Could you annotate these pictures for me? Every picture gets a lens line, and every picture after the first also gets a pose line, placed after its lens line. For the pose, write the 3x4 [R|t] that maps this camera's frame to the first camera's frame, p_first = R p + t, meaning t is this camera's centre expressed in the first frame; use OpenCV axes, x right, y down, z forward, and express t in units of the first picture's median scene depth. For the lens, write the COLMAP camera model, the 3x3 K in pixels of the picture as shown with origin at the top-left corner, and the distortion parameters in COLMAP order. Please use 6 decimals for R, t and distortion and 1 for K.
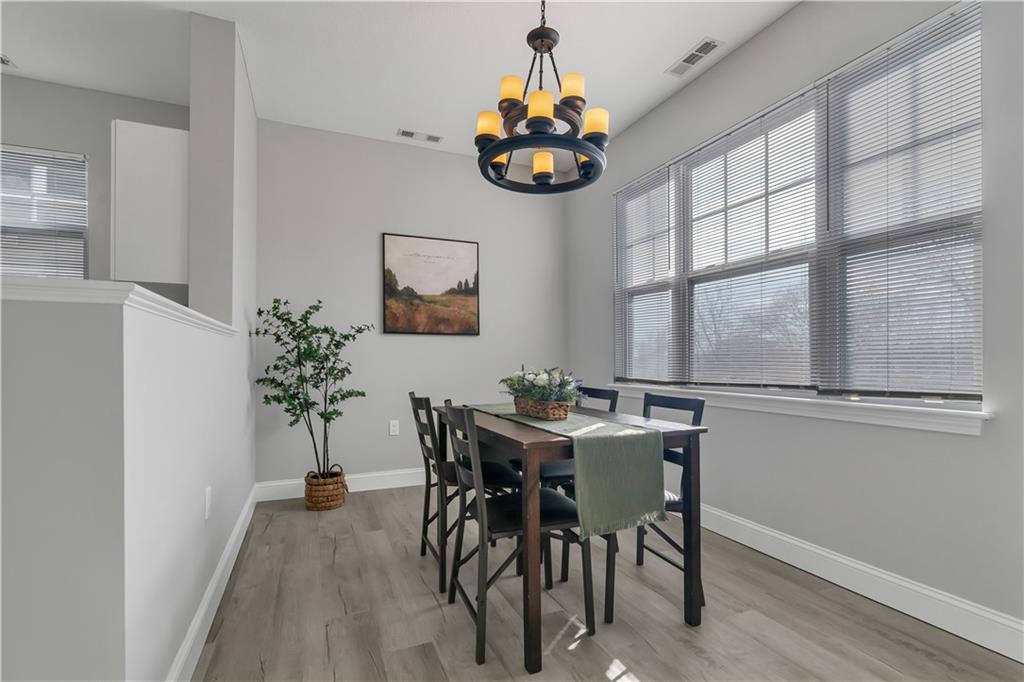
lens RADIAL K [[469.0, 0, 513.1], [0, 469.0, 359.3], [0, 0, 1]] dist [-0.009884, 0.003383]
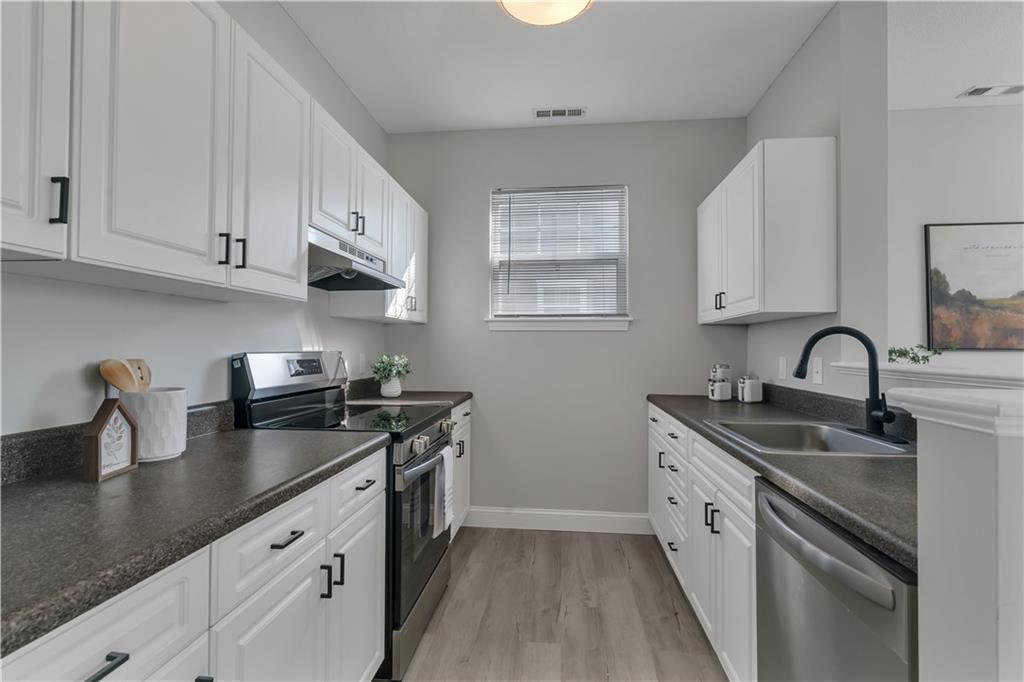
lens RADIAL K [[469.0, 0, 512.8], [0, 469.0, 343.0], [0, 0, 1]] dist [-0.009884, 0.003383]
pose [[0.873370, -0.002496, -0.487051, -0.571258], [-0.002766, 0.999945, -0.010084, -0.064905], [0.487050, 0.010155, 0.873315, -0.039316]]
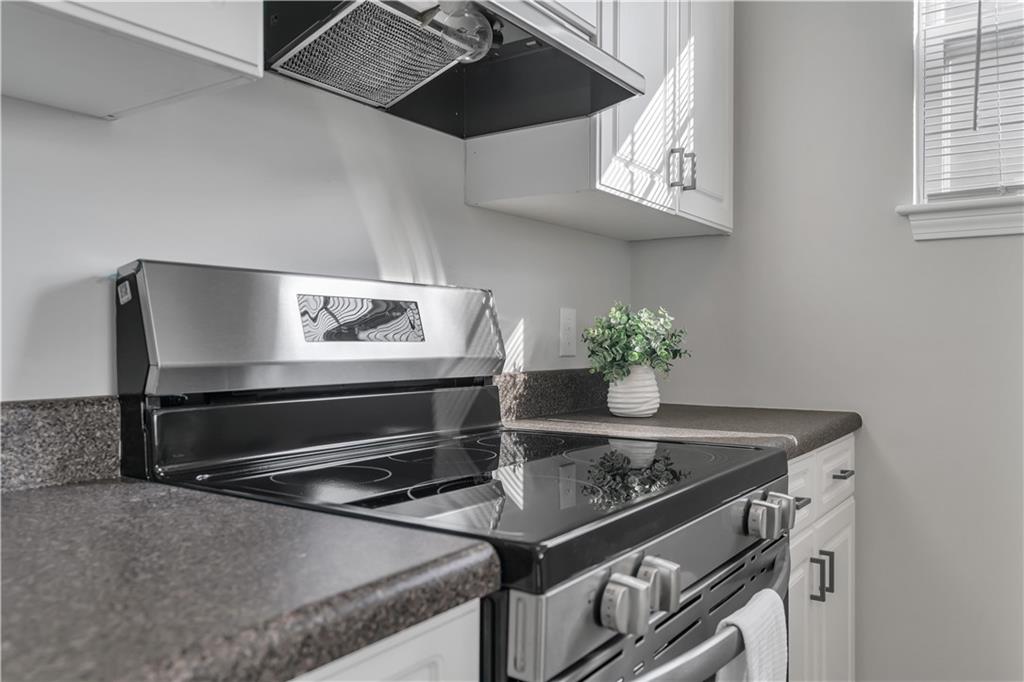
lens RADIAL K [[792.5, 0, 516.8], [0, 792.5, 342.0], [0, 0, 1]] dist [0.017948, 0.001547]
pose [[0.538689, -0.000507, -0.842504, -0.759081], [-0.000623, 0.999999, -0.001000, -0.025119], [0.842504, 0.001064, 0.538688, 0.238556]]
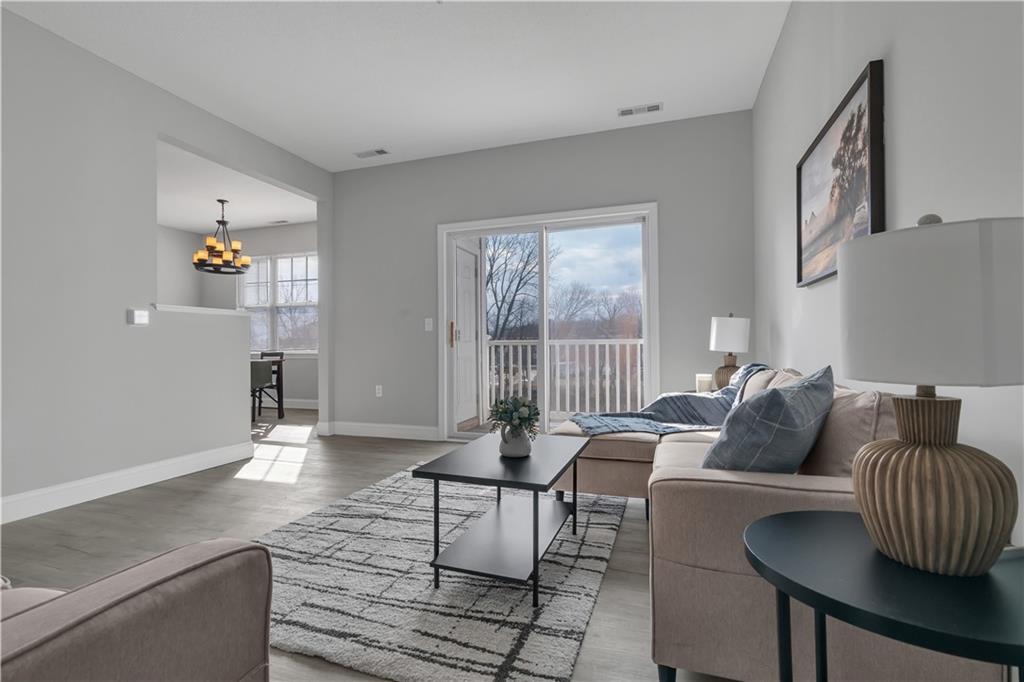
lens RADIAL K [[469.0, 0, 516.5], [0, 469.0, 341.3], [0, 0, 1]] dist [-0.009884, 0.003383]
pose [[0.656695, 0.003092, 0.754150, -0.582343], [0.006473, 0.999932, -0.009737, 0.028163], [-0.754128, 0.011276, 0.656630, -1.390900]]
